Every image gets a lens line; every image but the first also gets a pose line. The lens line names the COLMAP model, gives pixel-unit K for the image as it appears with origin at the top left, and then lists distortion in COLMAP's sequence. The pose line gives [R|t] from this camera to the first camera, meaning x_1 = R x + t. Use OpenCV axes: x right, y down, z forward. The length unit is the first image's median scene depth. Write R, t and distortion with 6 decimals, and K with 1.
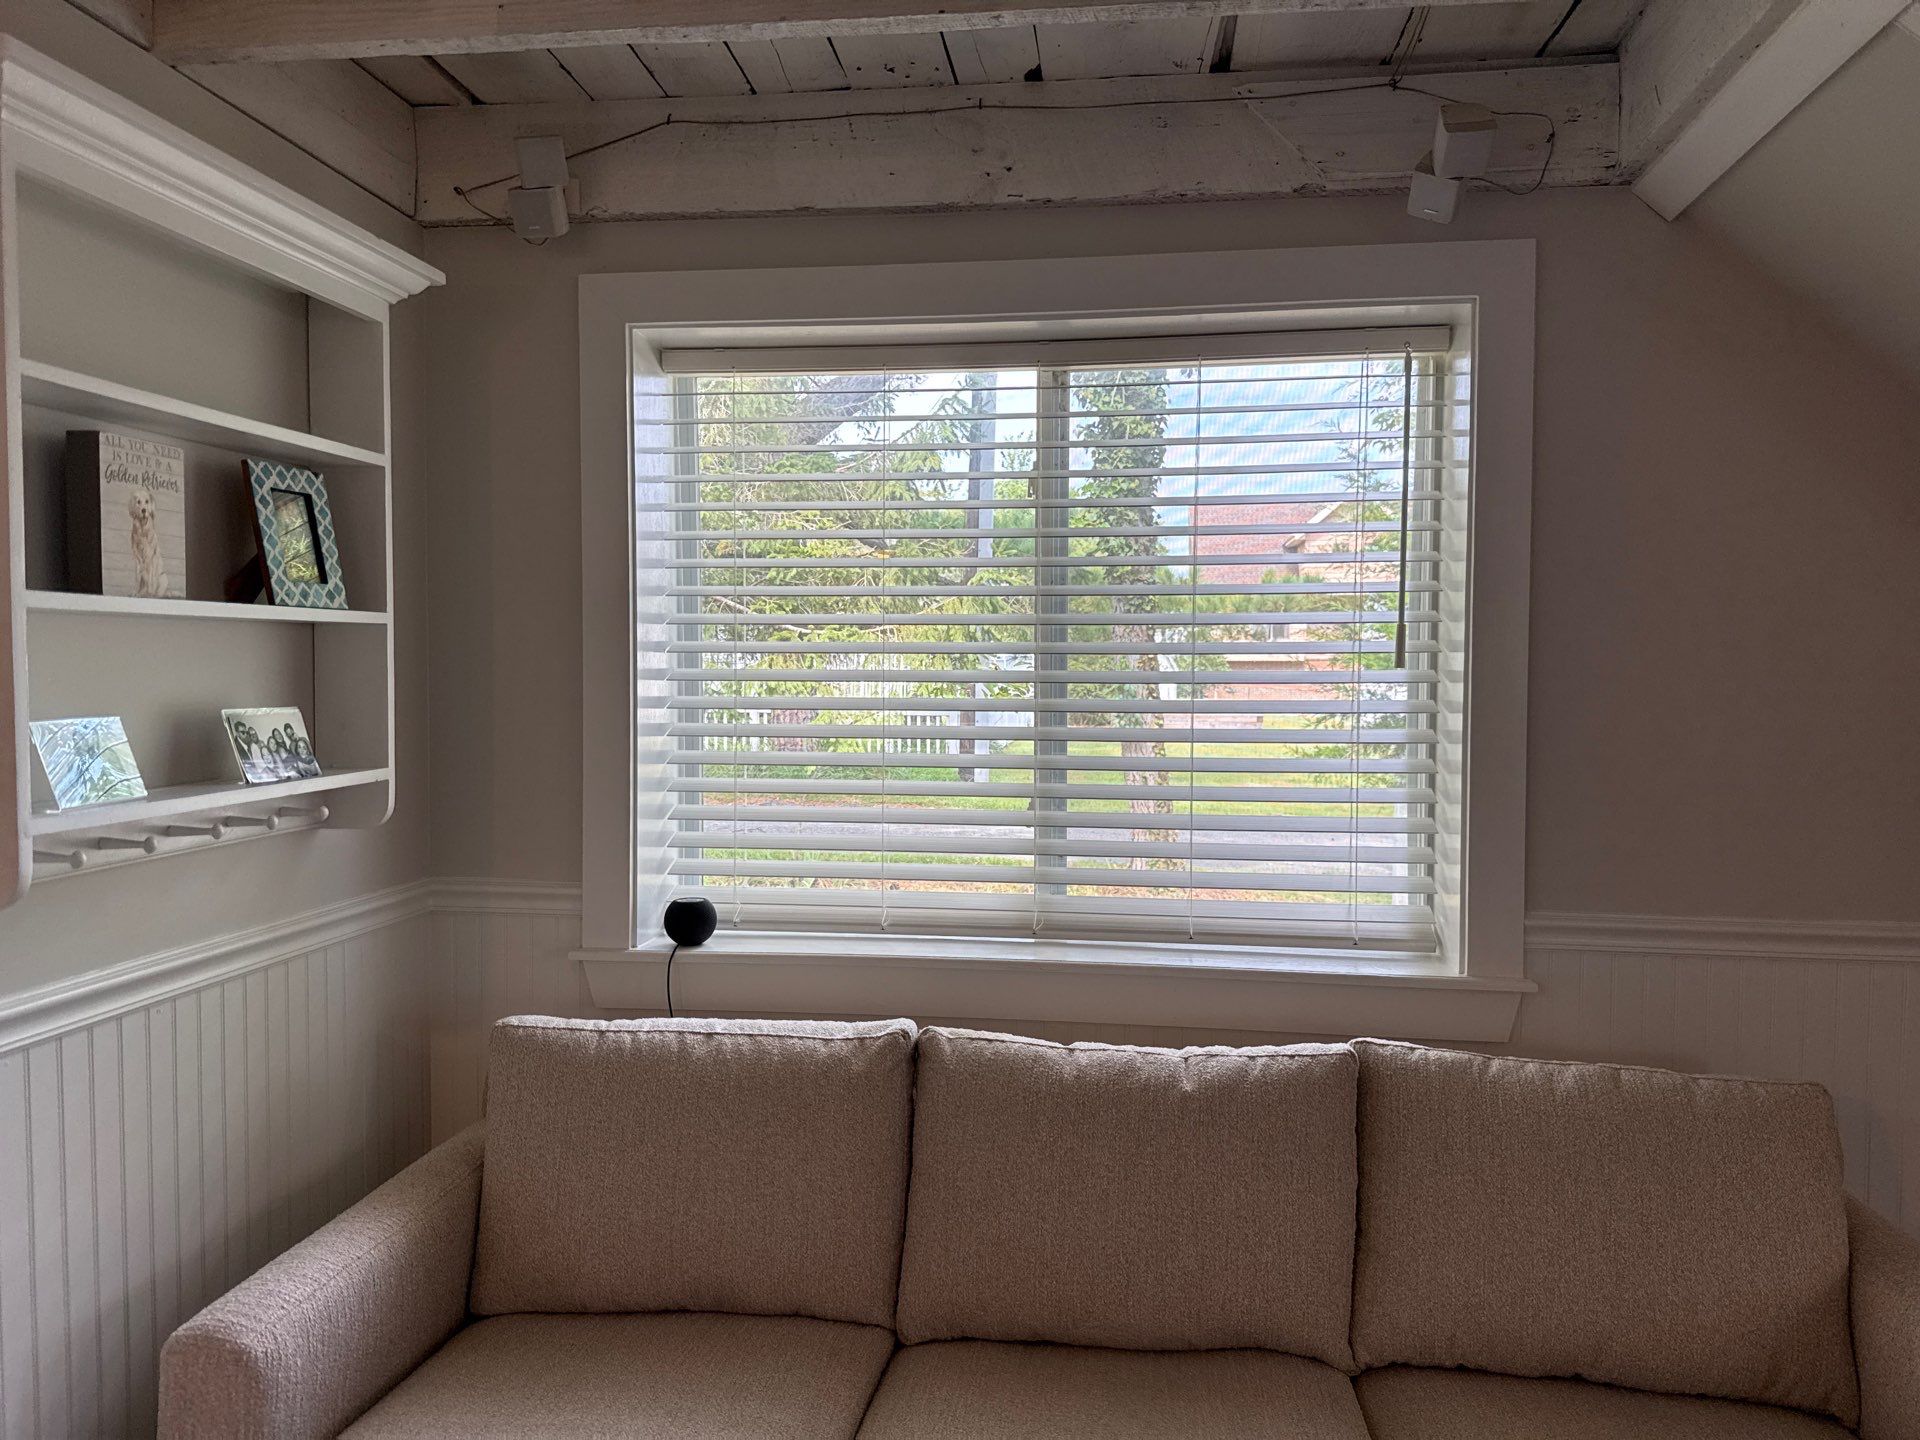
lens RADIAL K [[1423.3, 0, 959.9], [0, 1423.3, 720.8], [0, 0, 1]] dist [0.065072, -0.067464]
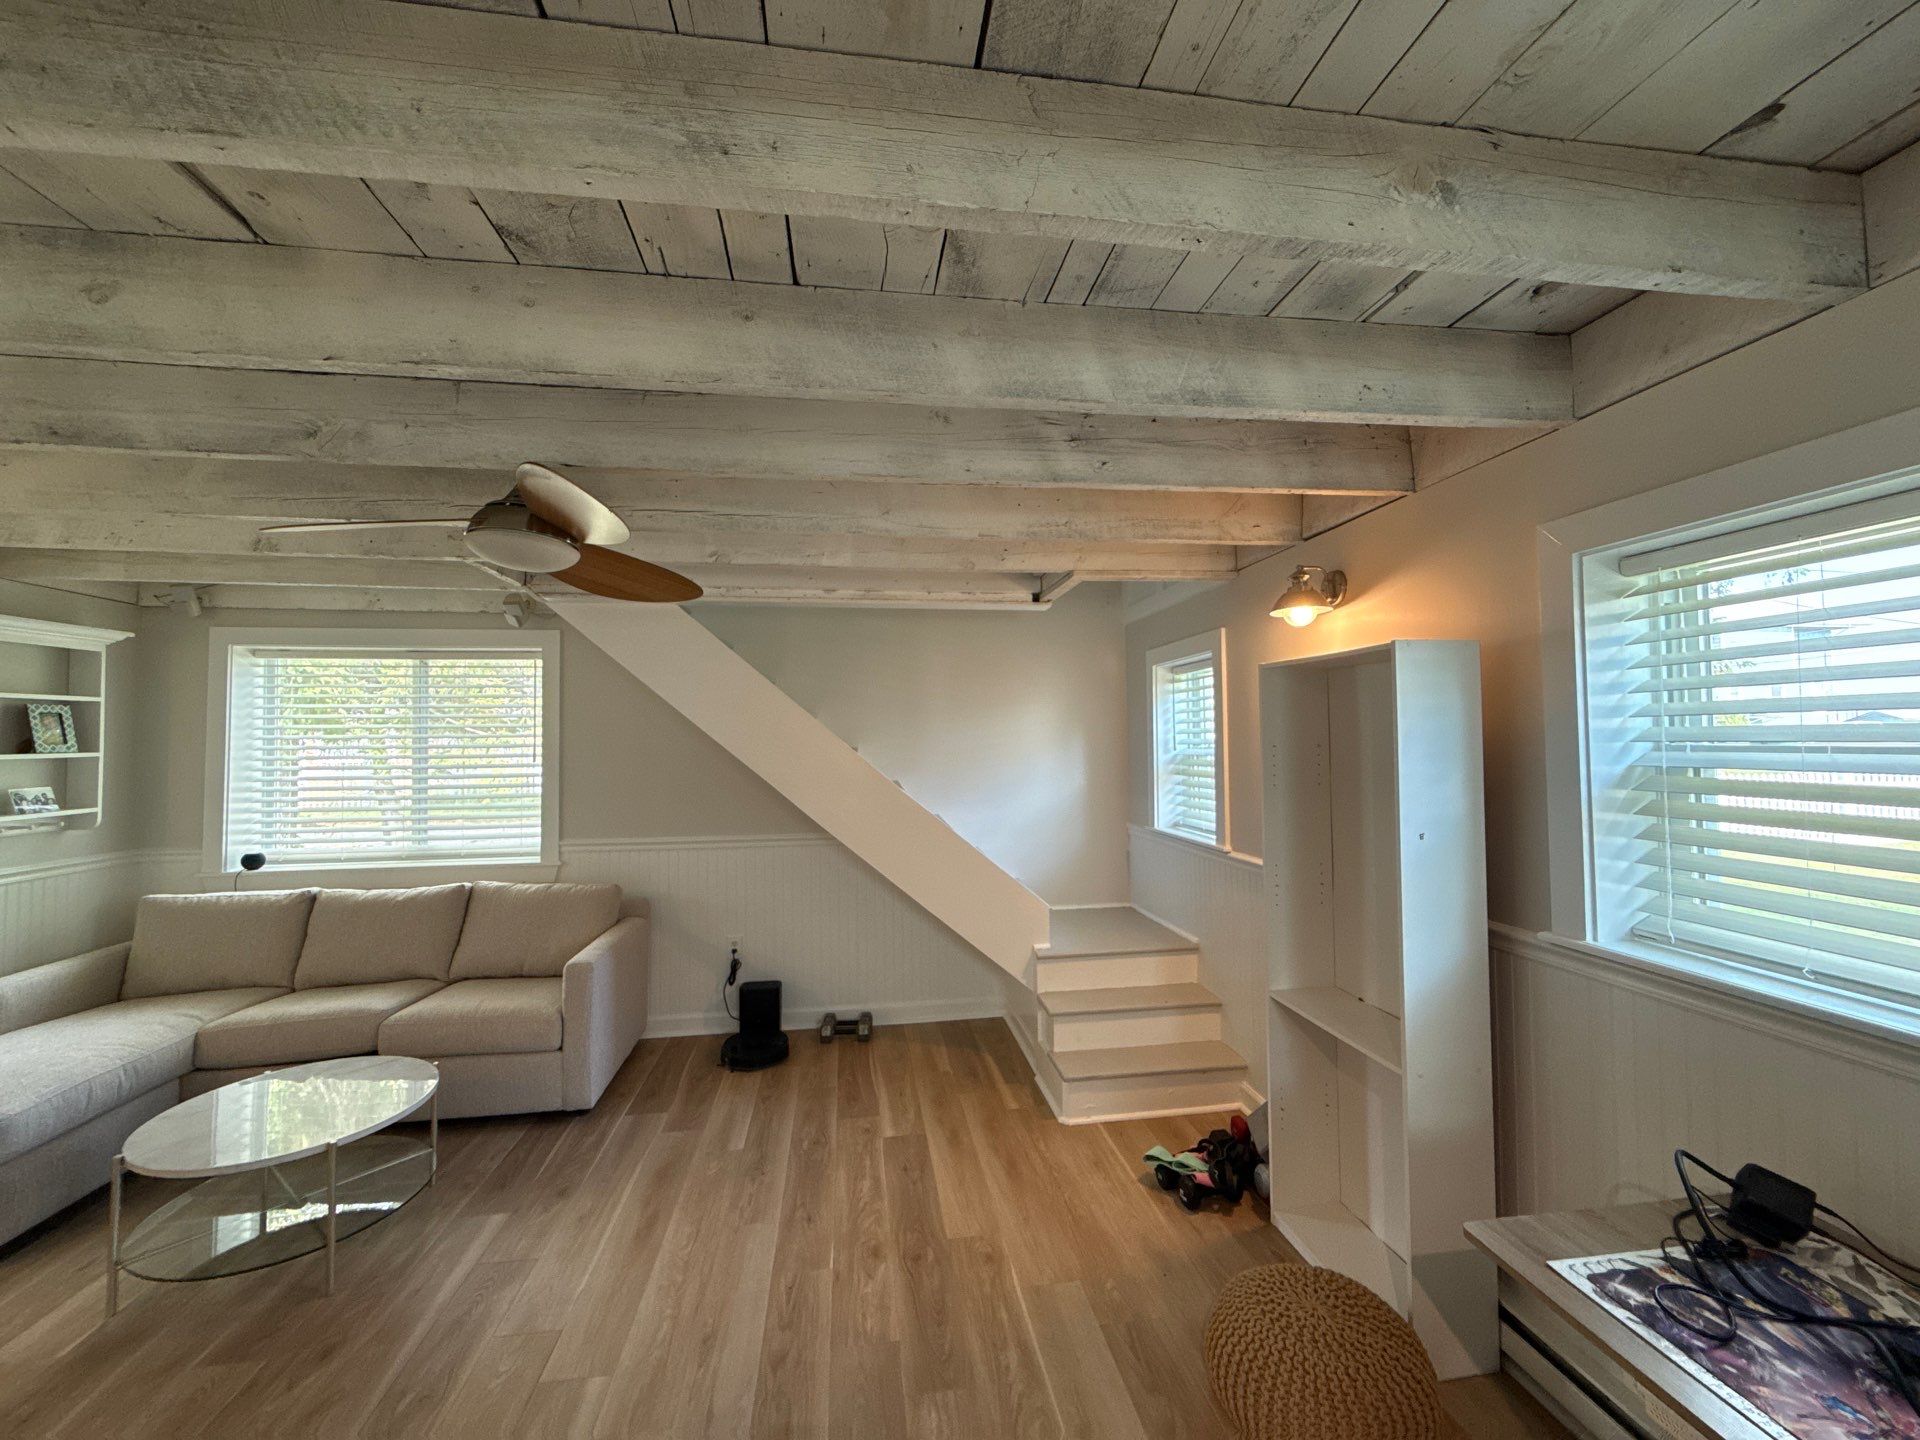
lens RADIAL K [[773.1, 0, 963.1], [0, 773.1, 720.3], [0, 0, 1]] dist [-0.004662, -0.000513]
pose [[0.959804, -0.004743, 0.280630, 0.839180], [0.024025, 0.997576, -0.065307, 0.001147], [-0.279640, 0.069424, 0.957592, -0.963728]]
